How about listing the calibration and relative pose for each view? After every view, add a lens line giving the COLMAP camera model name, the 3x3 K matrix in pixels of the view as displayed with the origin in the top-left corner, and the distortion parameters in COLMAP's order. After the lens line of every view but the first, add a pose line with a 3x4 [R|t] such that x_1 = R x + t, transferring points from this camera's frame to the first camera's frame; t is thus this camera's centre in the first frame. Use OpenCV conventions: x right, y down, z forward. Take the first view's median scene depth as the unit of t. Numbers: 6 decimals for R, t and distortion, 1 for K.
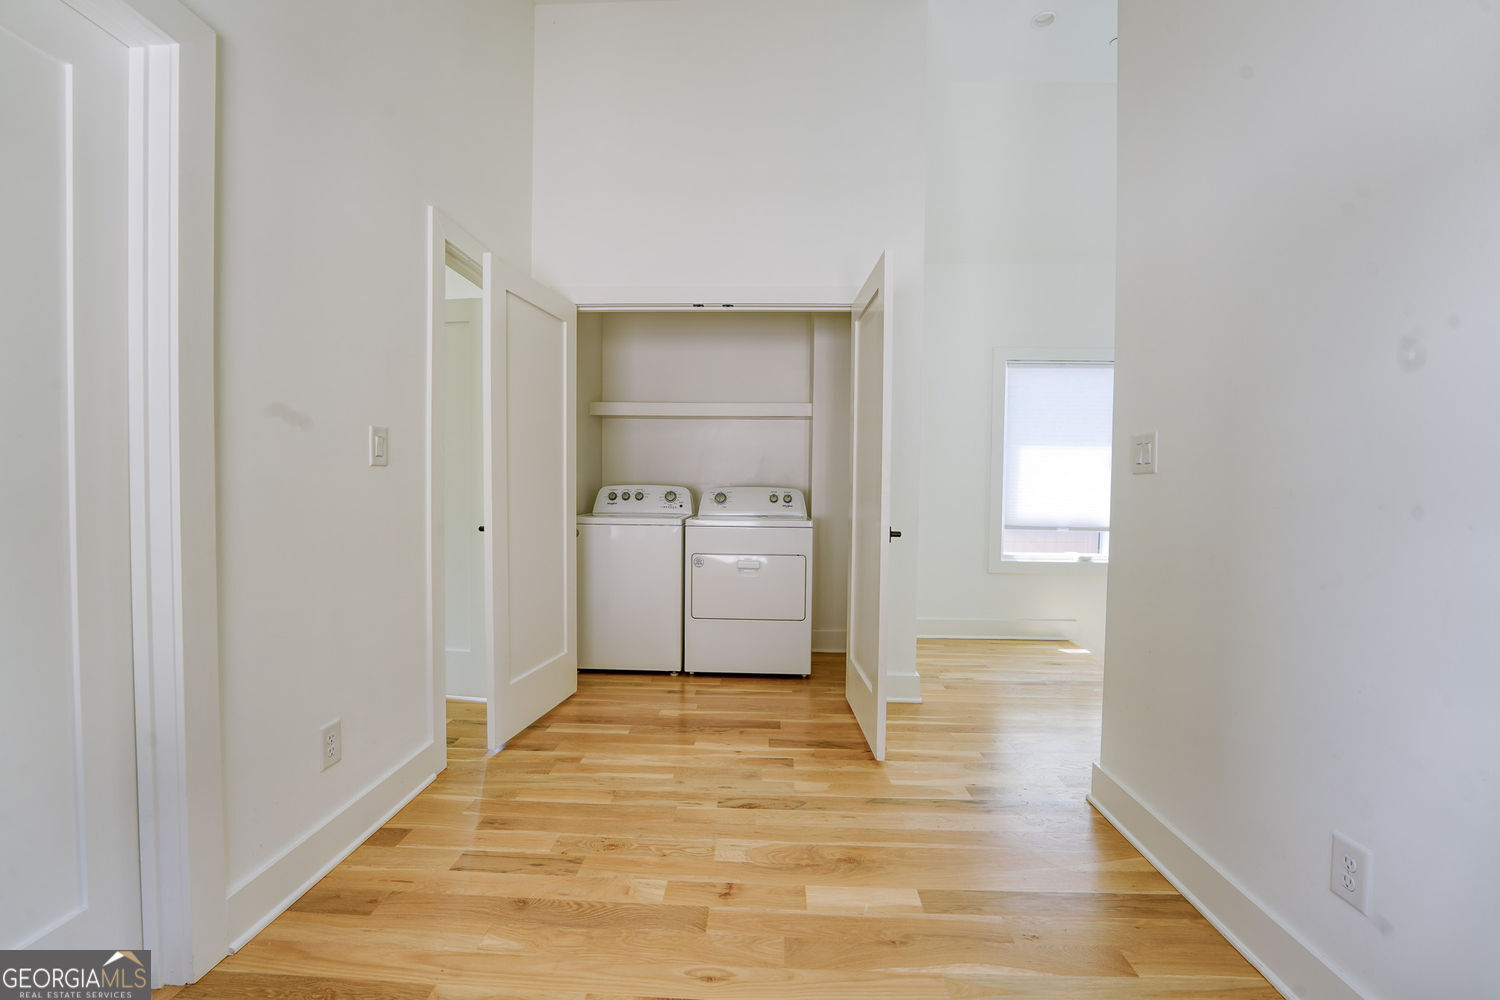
lens RADIAL K [[619.2, 0, 753.2], [0, 619.2, 505.6], [0, 0, 1]] dist [-0.030192, 0.002758]
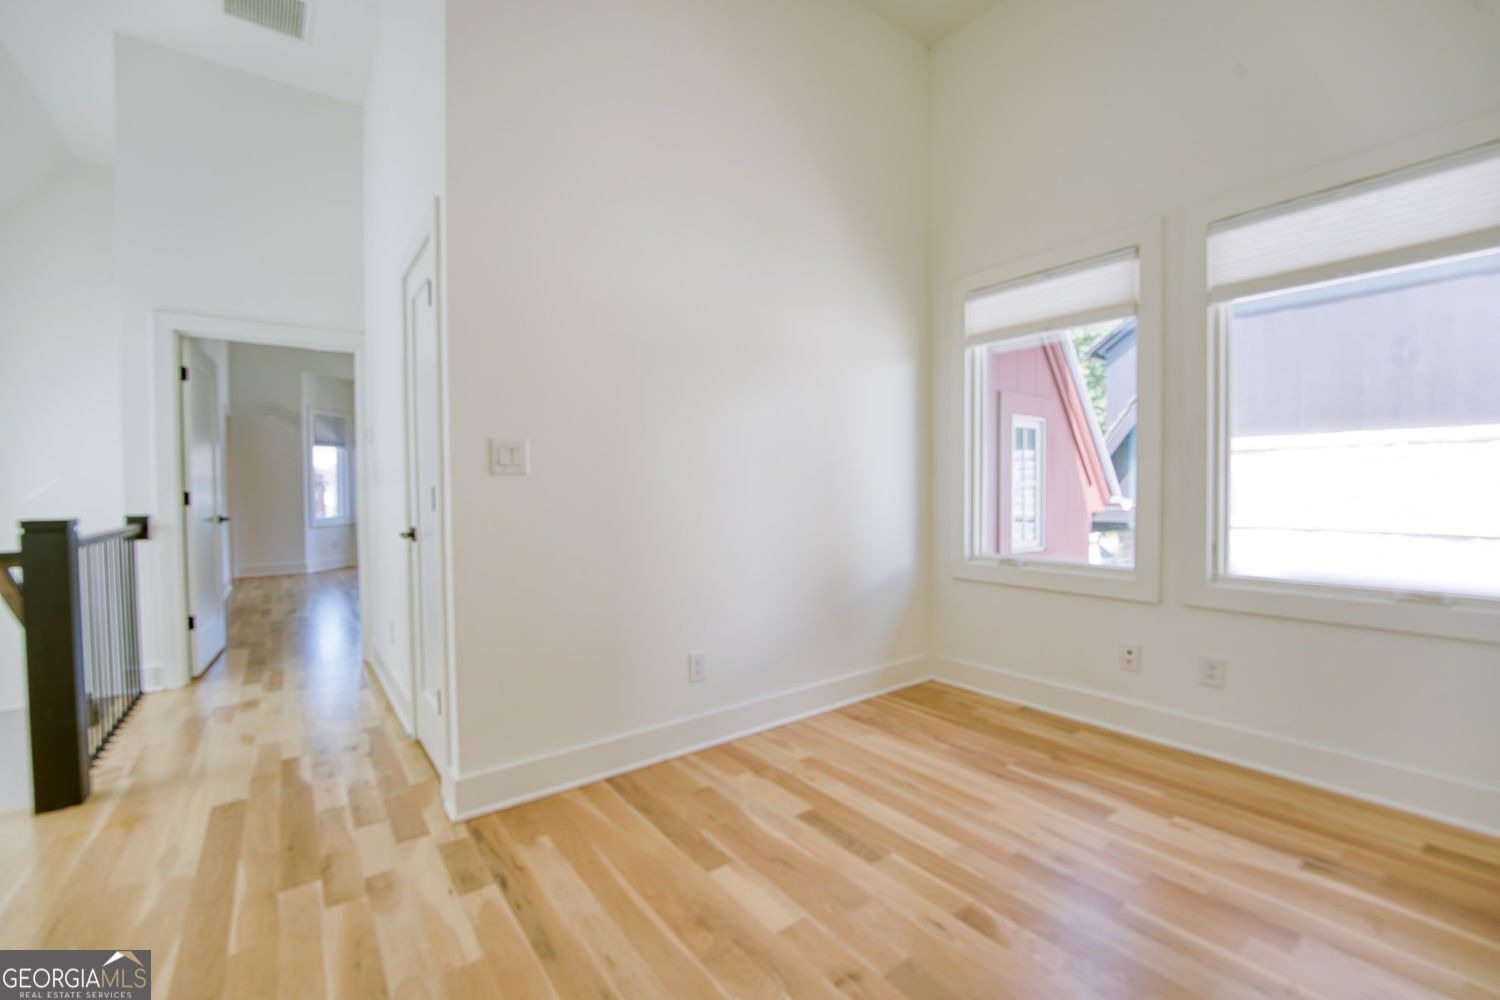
lens RADIAL K [[619.2, 0, 739.1], [0, 619.2, 509.8], [0, 0, 1]] dist [-0.030192, 0.002758]
pose [[-0.617599, -0.033551, 0.785777, -0.429185], [0.027835, 0.997531, 0.064469, -0.043474], [-0.786000, 0.061688, -0.615141, 1.181024]]
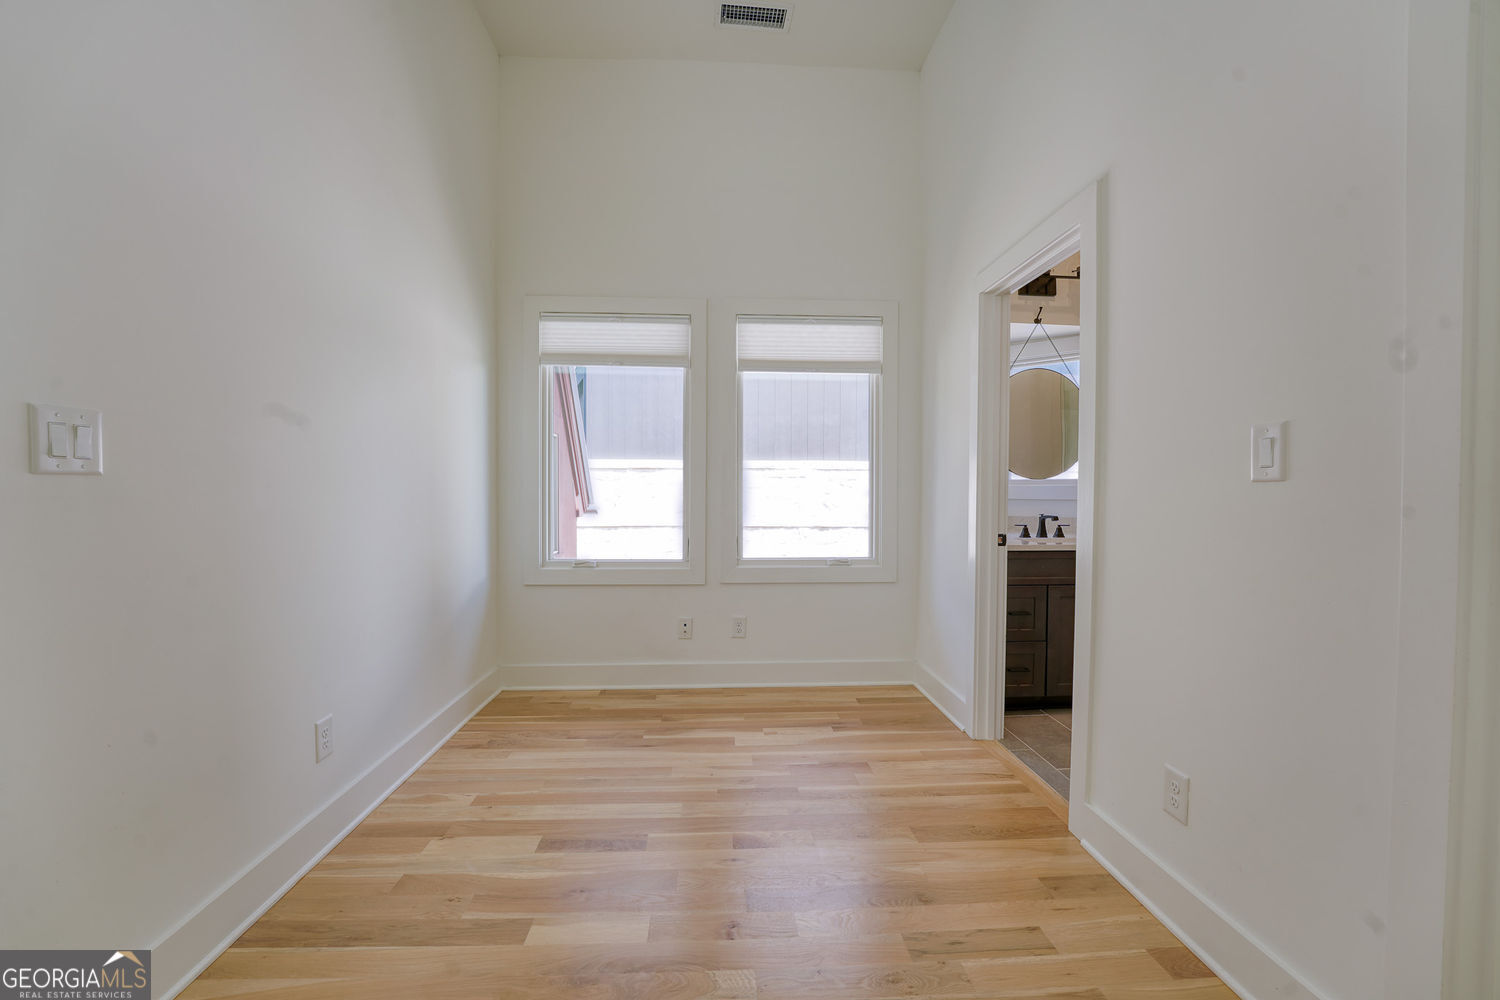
lens RADIAL K [[619.2, 0, 737.9], [0, 619.2, 507.8], [0, 0, 1]] dist [-0.030192, 0.002758]
pose [[-0.997077, -0.012564, -0.075358, 0.020744], [-0.016882, 0.998234, 0.056948, -0.056038], [0.074510, 0.058054, -0.995529, 1.421819]]
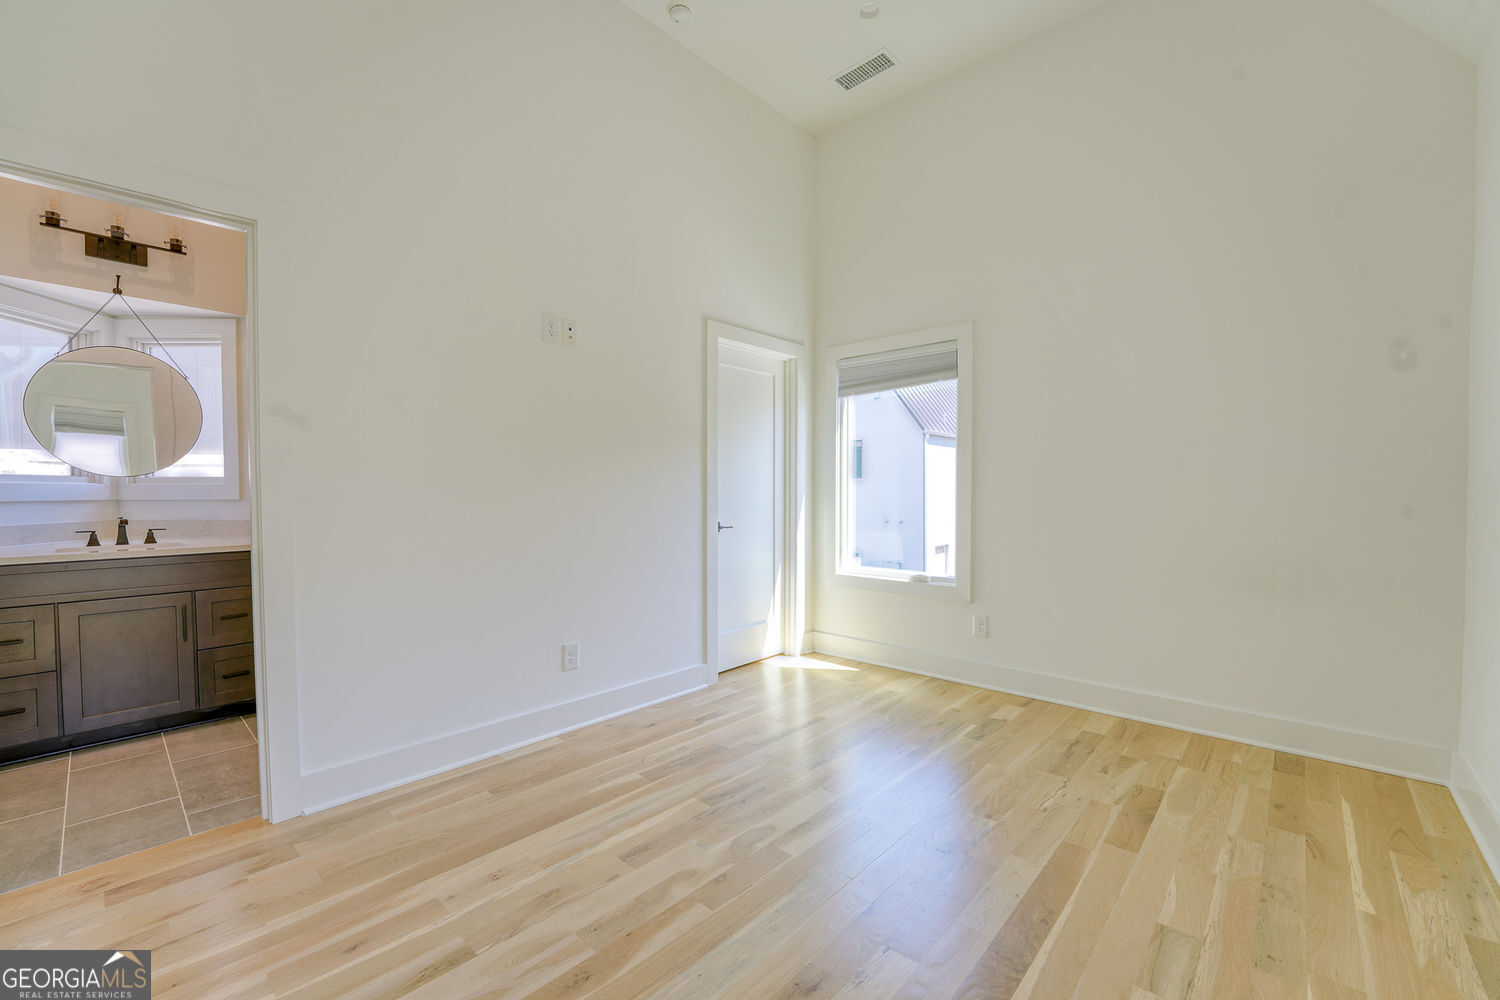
lens RADIAL K [[619.2, 0, 747.5], [0, 619.2, 508.1], [0, 0, 1]] dist [-0.030192, 0.002758]
pose [[-0.654625, 0.011995, -0.755859, -0.784172], [-0.030198, 0.998661, 0.042002, -0.081725], [0.755351, 0.050321, -0.653386, 1.818297]]
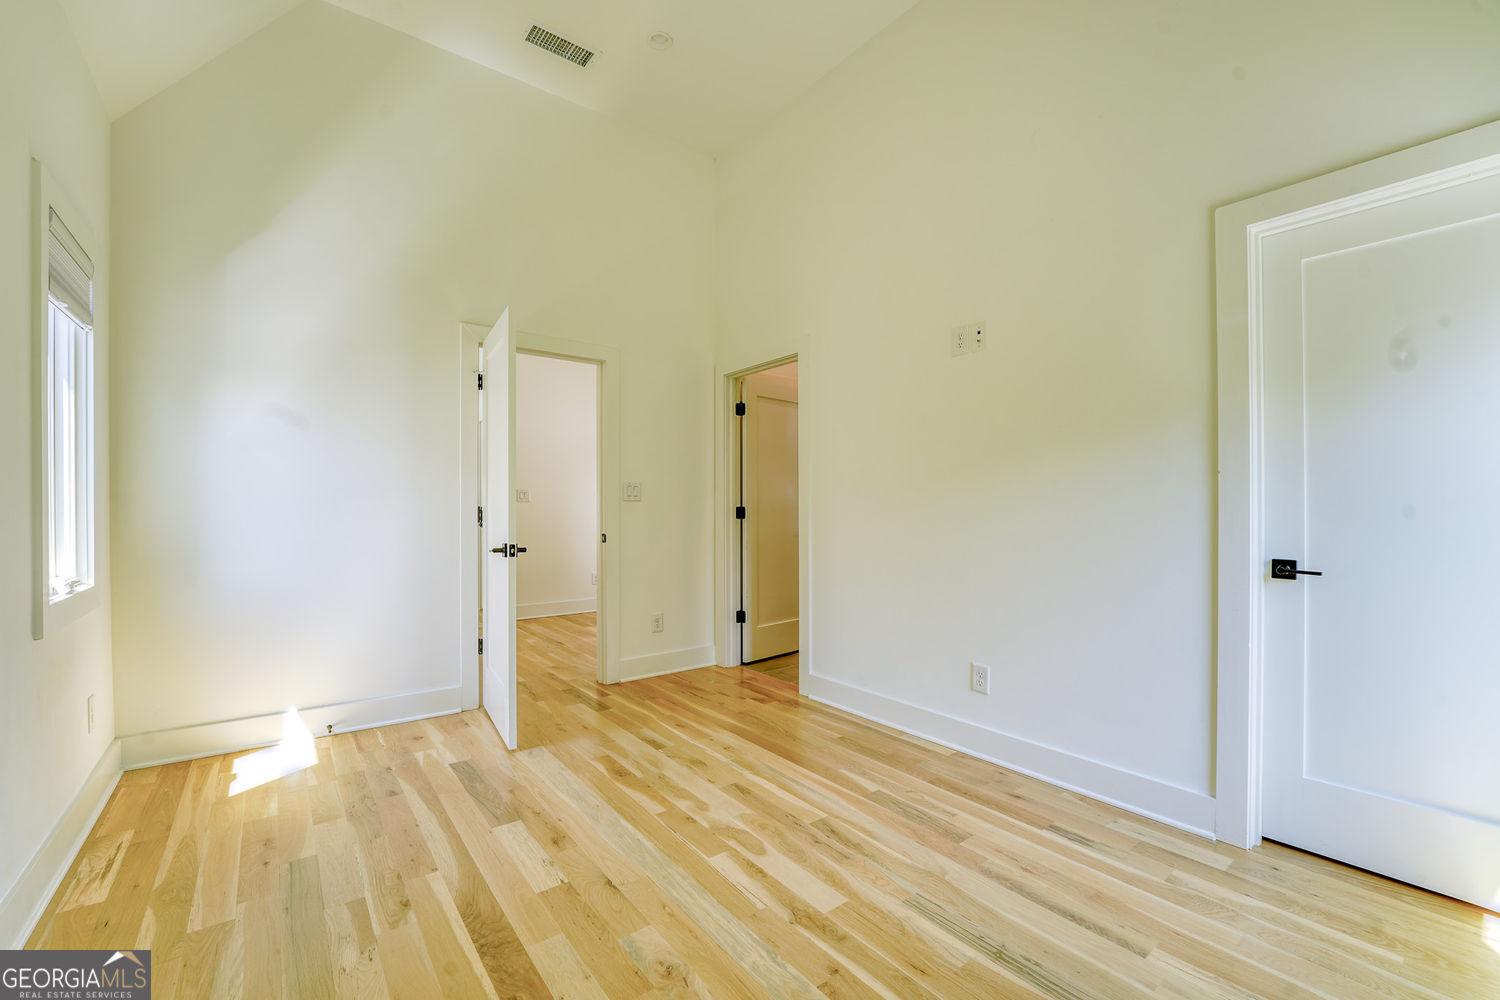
lens RADIAL K [[619.2, 0, 735.7], [0, 619.2, 506.1], [0, 0, 1]] dist [-0.030192, 0.002758]
pose [[-0.621014, -0.011186, 0.783720, -2.163191], [0.019752, 0.999357, 0.029915, -0.090354], [-0.783551, 0.034058, -0.620394, 1.826471]]
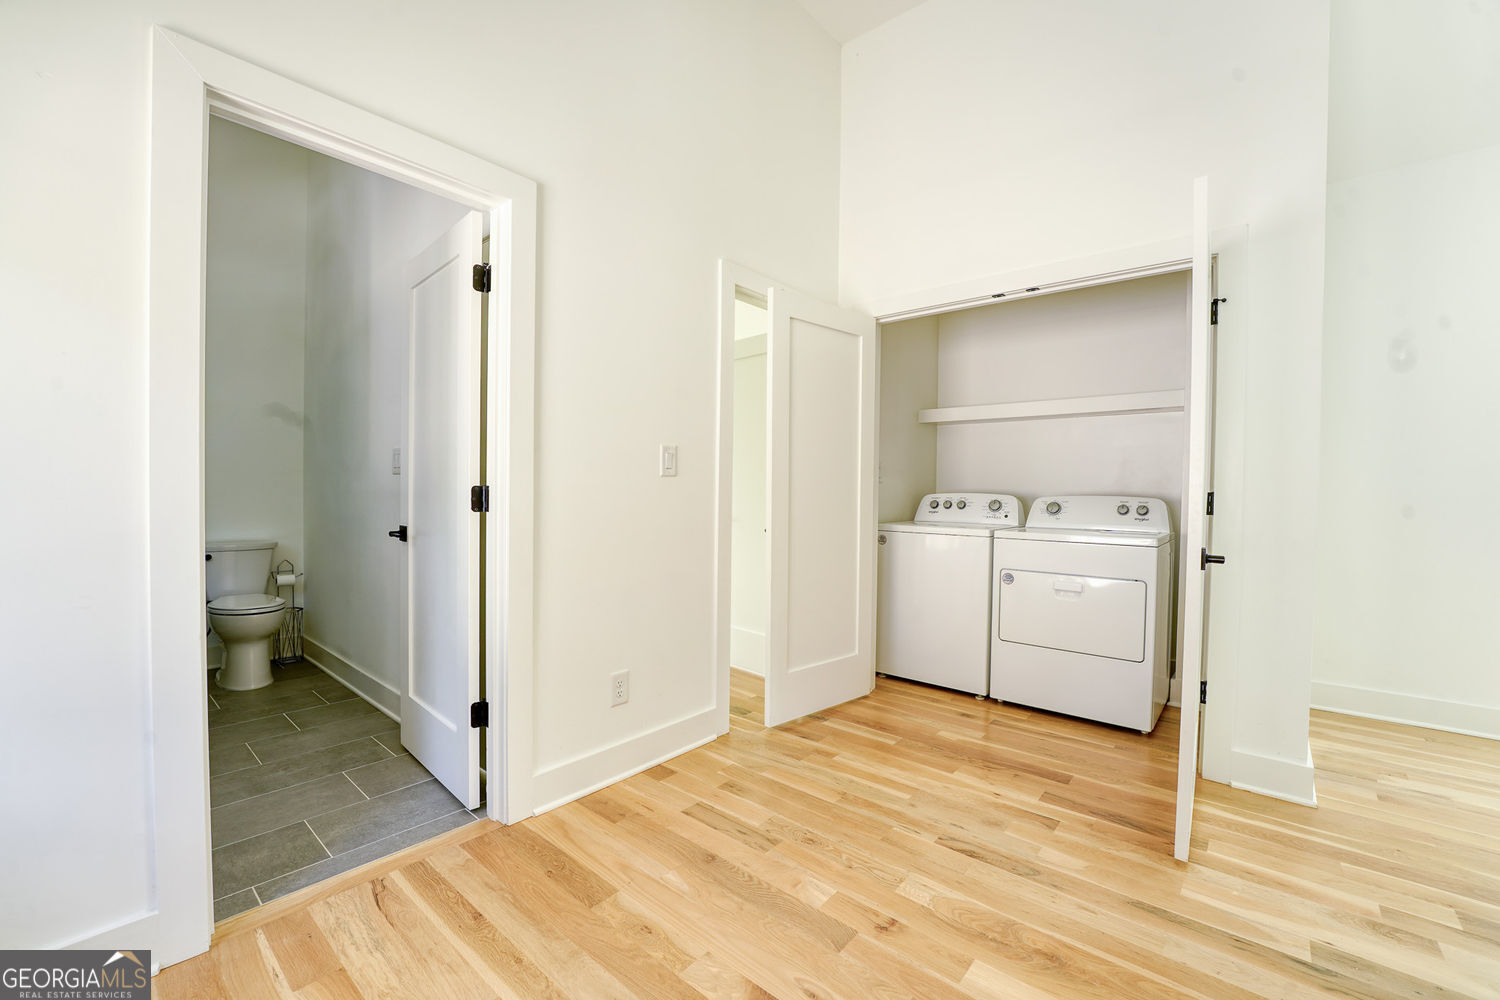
lens RADIAL K [[619.2, 0, 747.7], [0, 619.2, 503.6], [0, 0, 1]] dist [-0.030192, 0.002758]
pose [[0.781663, 0.013260, -0.623560, 0.271630], [-0.024302, 0.999662, -0.009206, -0.000200], [0.623227, 0.022350, 0.781721, 0.094231]]
